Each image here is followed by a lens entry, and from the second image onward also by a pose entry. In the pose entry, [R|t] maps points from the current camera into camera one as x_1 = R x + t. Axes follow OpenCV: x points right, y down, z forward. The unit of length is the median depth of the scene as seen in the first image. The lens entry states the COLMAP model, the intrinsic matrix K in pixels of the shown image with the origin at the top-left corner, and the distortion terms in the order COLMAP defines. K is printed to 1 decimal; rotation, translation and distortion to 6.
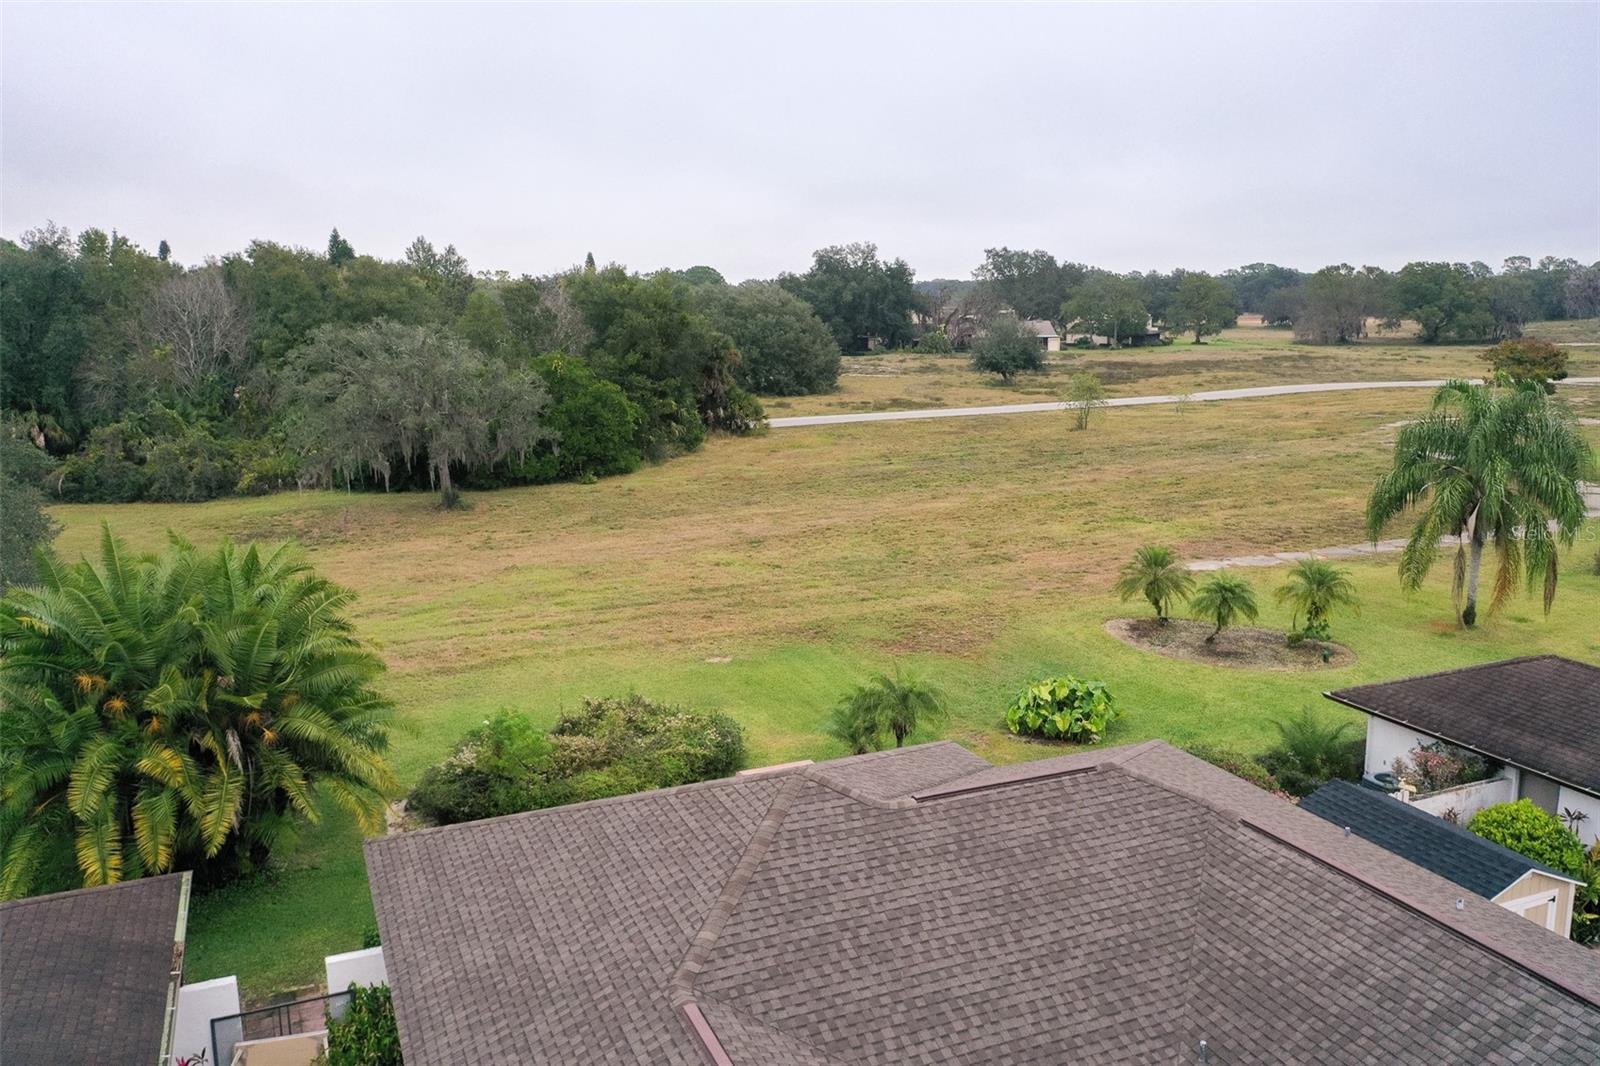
lens RADIAL K [[1268.8, 0, 803.2], [0, 1268.8, 529.7], [0, 0, 1]] dist [0.003124, 0.005498]
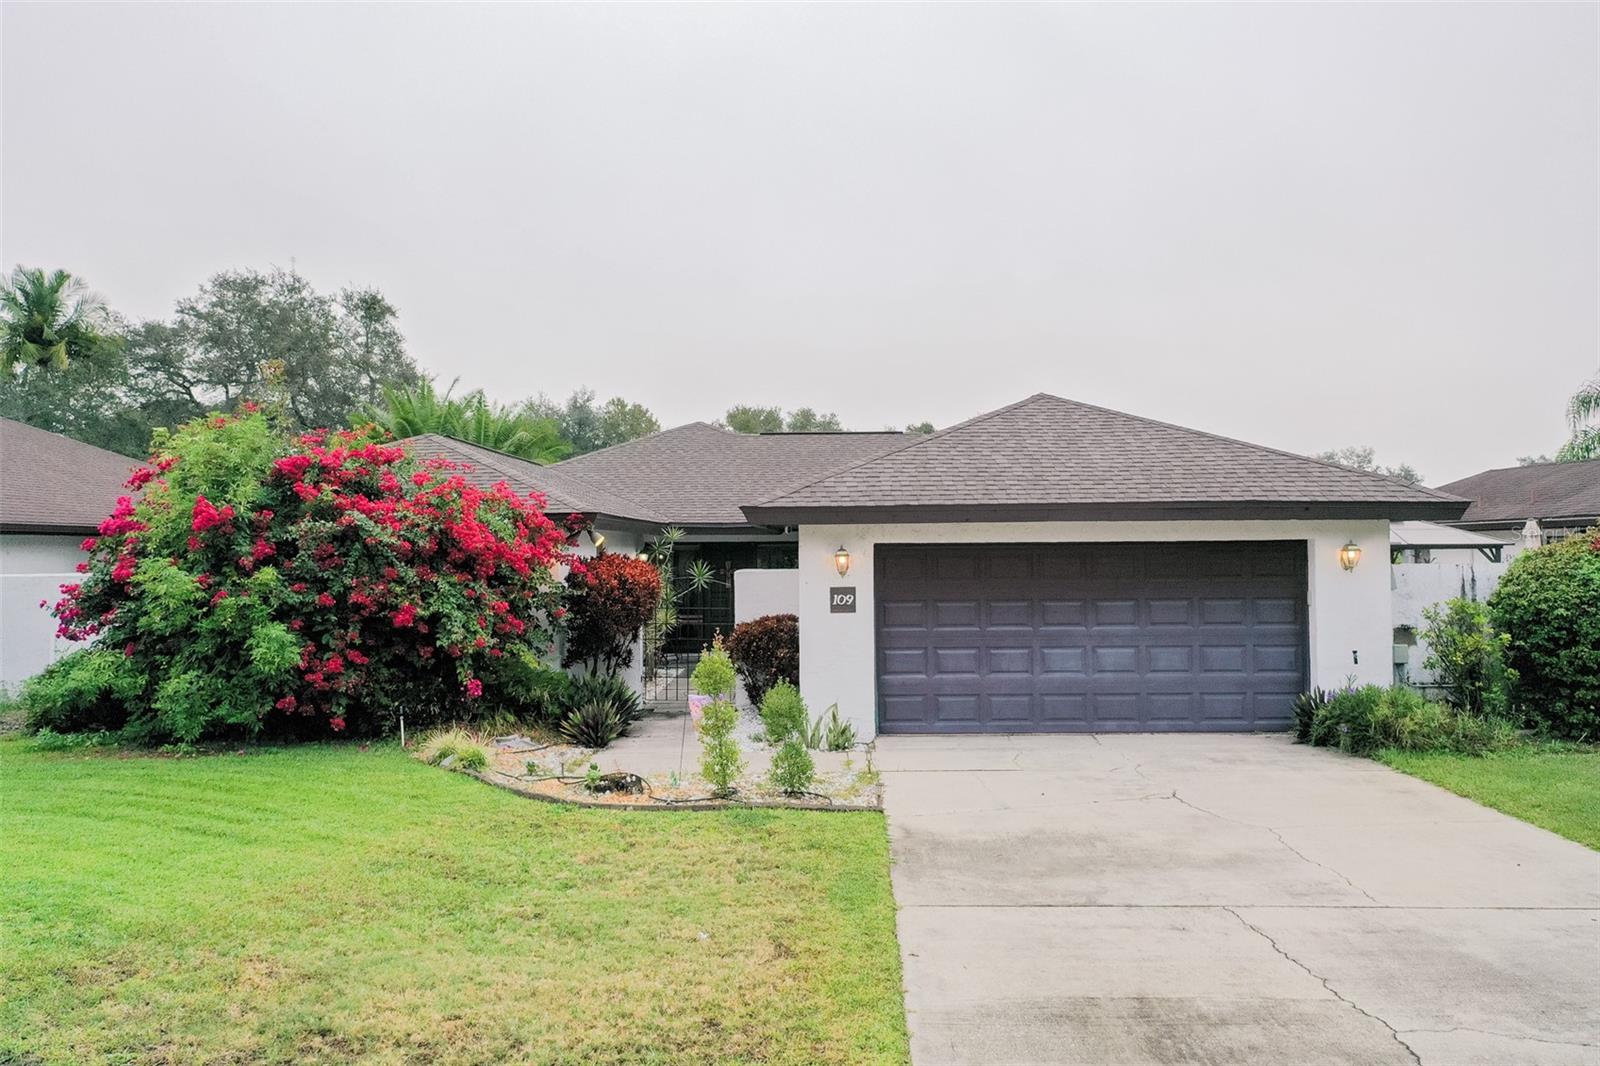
lens RADIAL K [[1268.8, 0, 803.2], [0, 1268.8, 529.7], [0, 0, 1]] dist [0.003124, 0.005498]
pose [[0.911811, -0.002180, -0.410603, 0.191025], [-0.079702, 0.980027, -0.182195, 0.150600], [0.402799, 0.198853, 0.893426, -0.075221]]
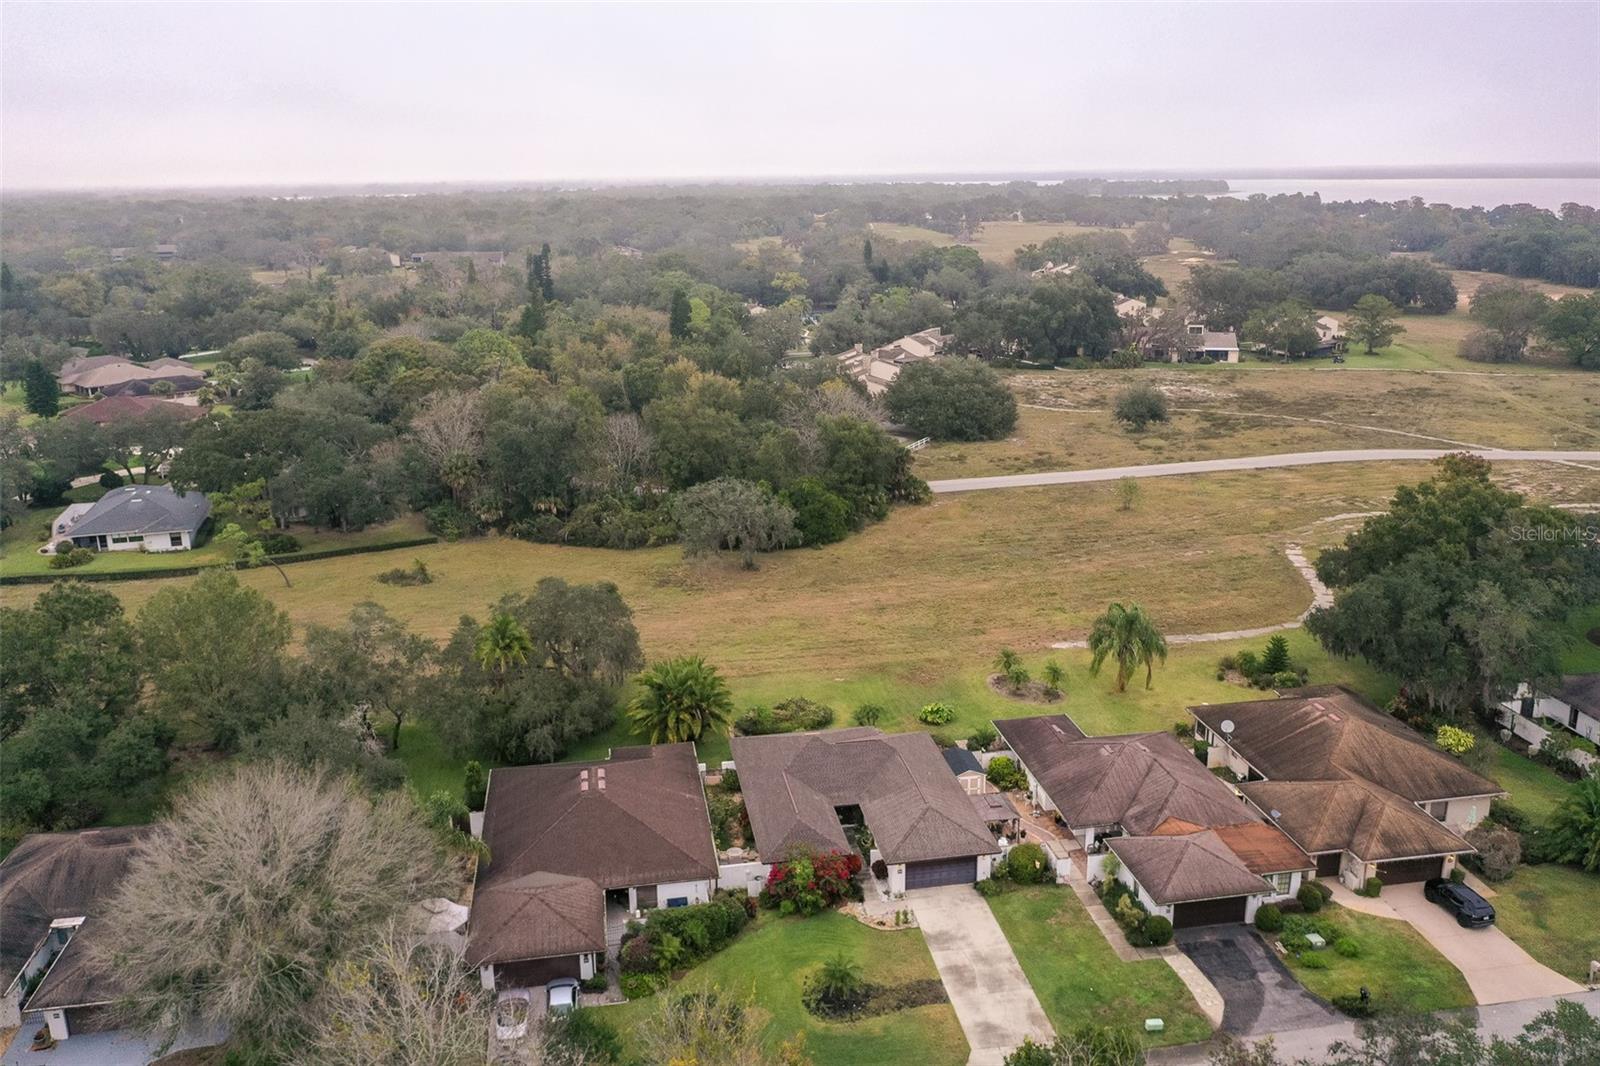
lens RADIAL K [[1268.8, 0, 803.2], [0, 1268.8, 529.7], [0, 0, 1]] dist [0.003124, 0.005498]
pose [[0.973484, 0.062480, -0.220057, 0.262578], [-0.041936, 0.994417, 0.096829, -0.287004], [0.224879, -0.085033, 0.970669, -0.994018]]
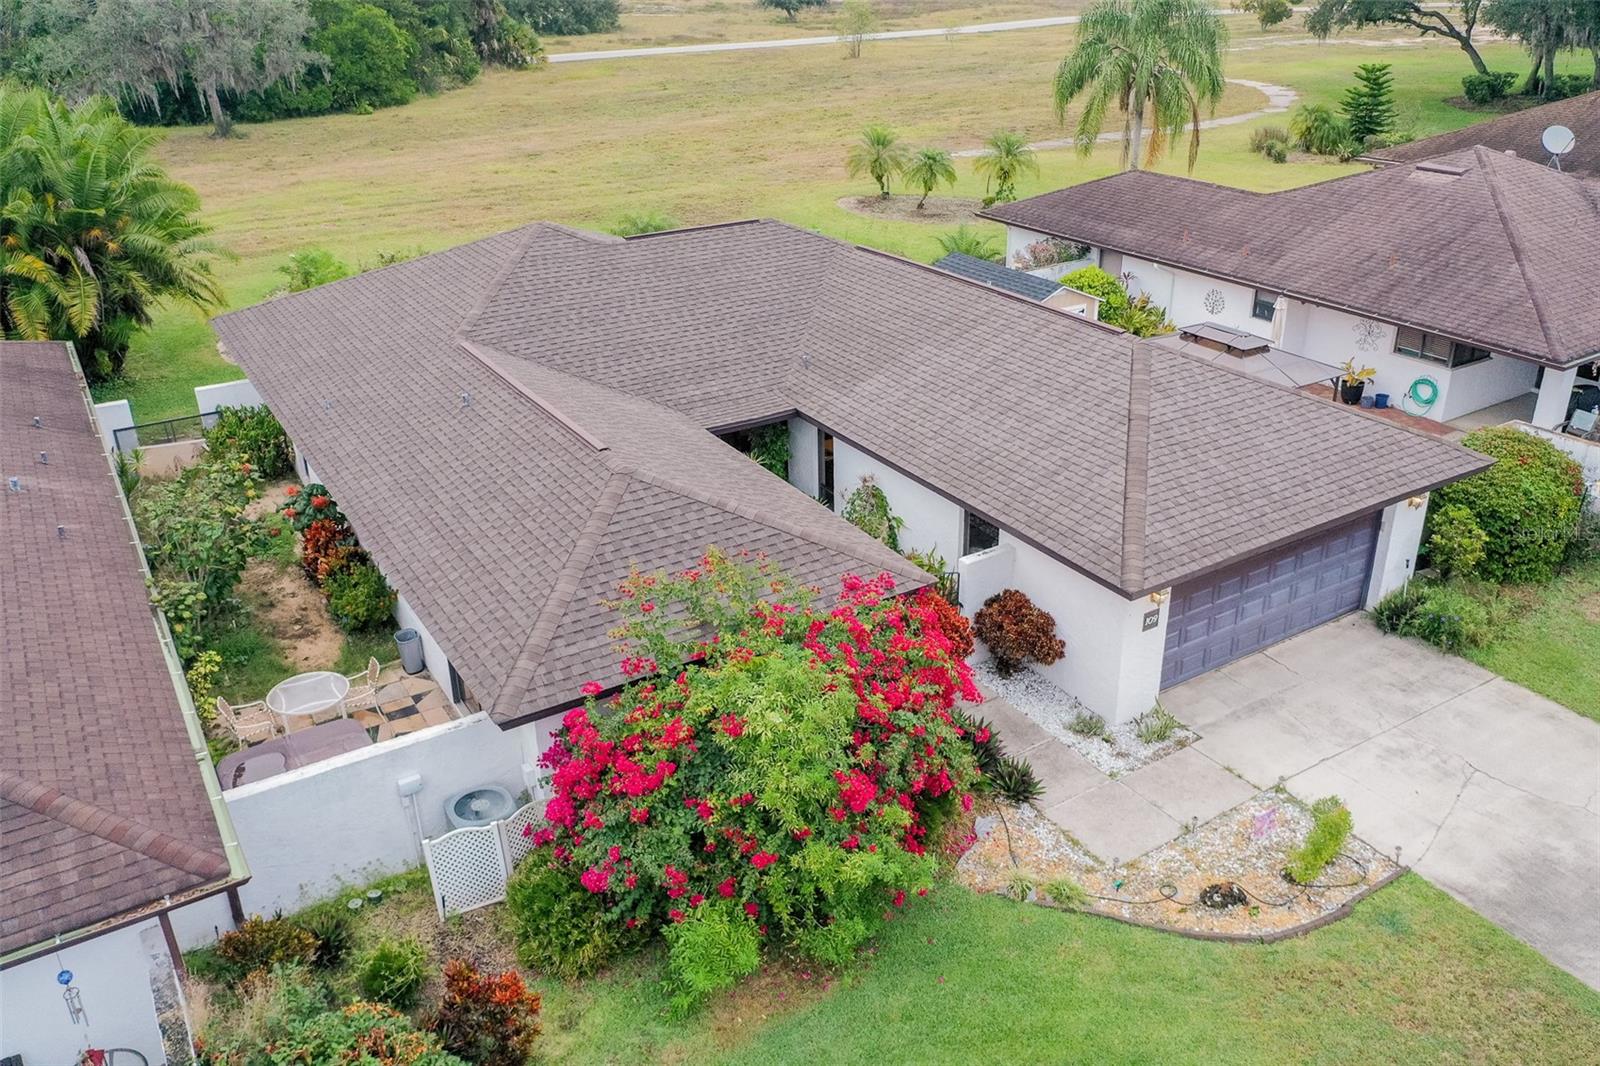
lens RADIAL K [[1268.8, 0, 803.2], [0, 1268.8, 529.7], [0, 0, 1]] dist [0.003124, 0.005498]
pose [[0.988445, -0.067480, 0.135733, 0.018069], [0.031375, 0.967131, 0.252335, 0.044755], [-0.148299, -0.245161, 0.958073, -0.113000]]
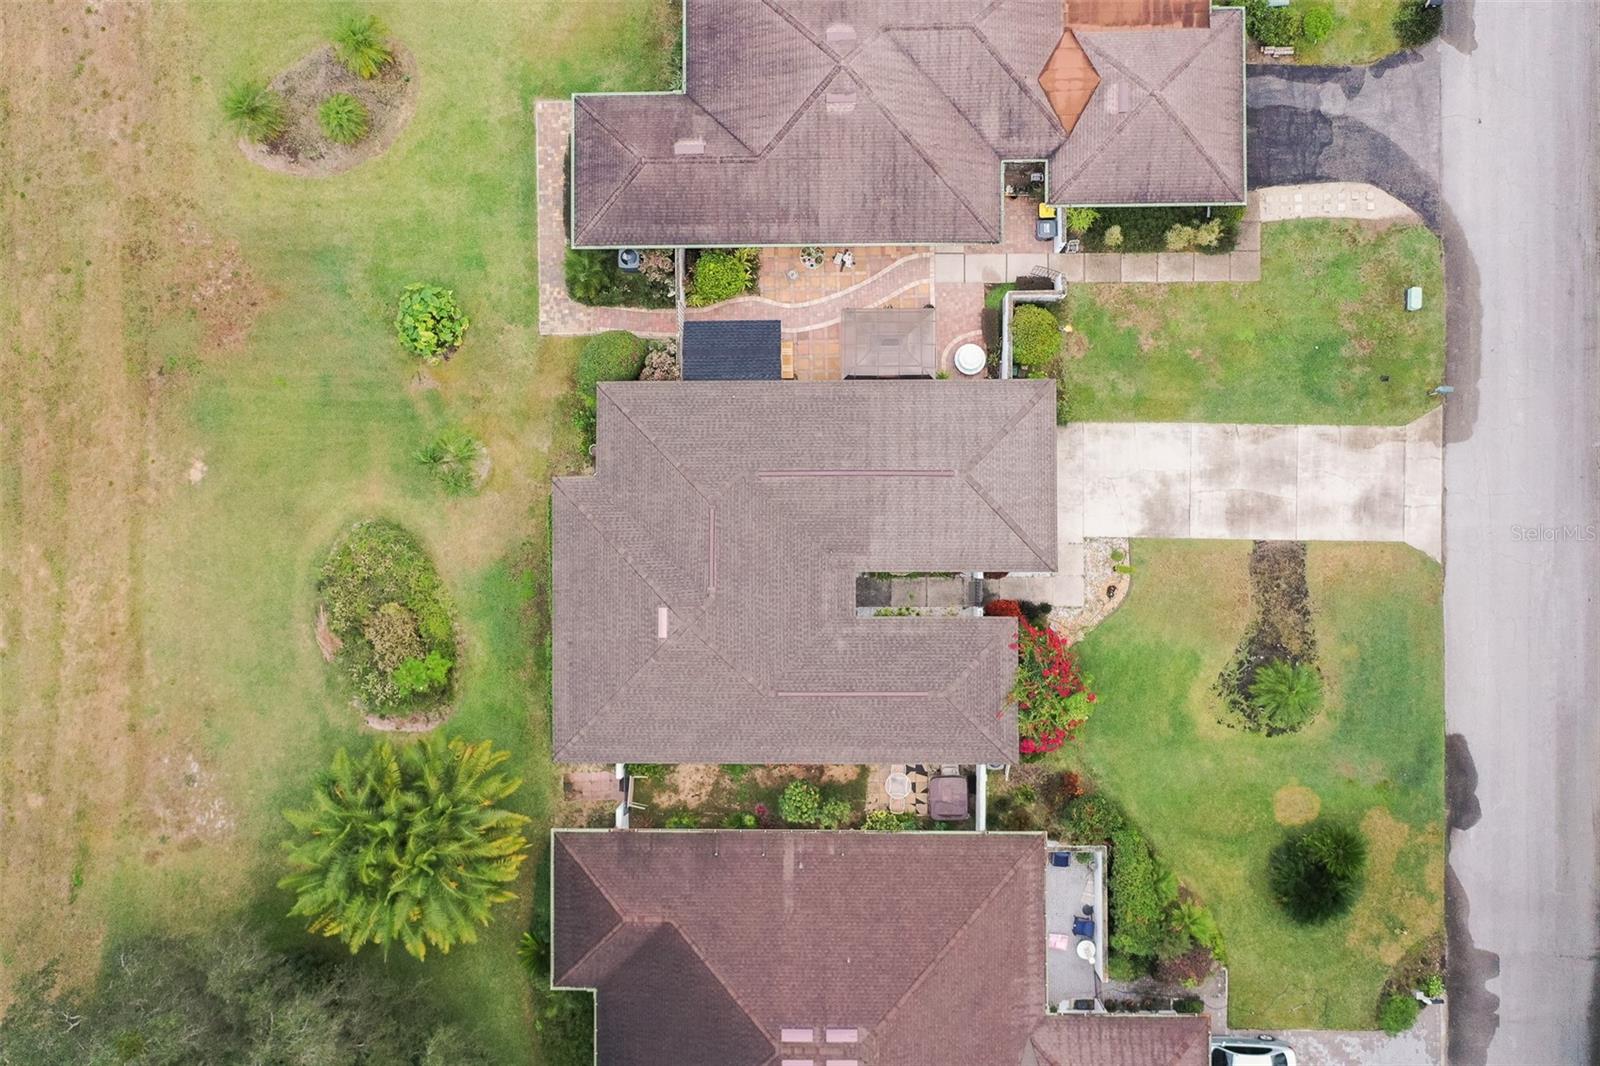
lens RADIAL K [[1268.8, 0, 803.2], [0, 1268.8, 529.7], [0, 0, 1]] dist [0.003124, 0.005498]
pose [[0.387774, -0.921683, 0.011488, 0.062930], [0.202773, 0.097456, 0.974364, -0.612031], [-0.899174, -0.375504, 0.224683, 0.066283]]
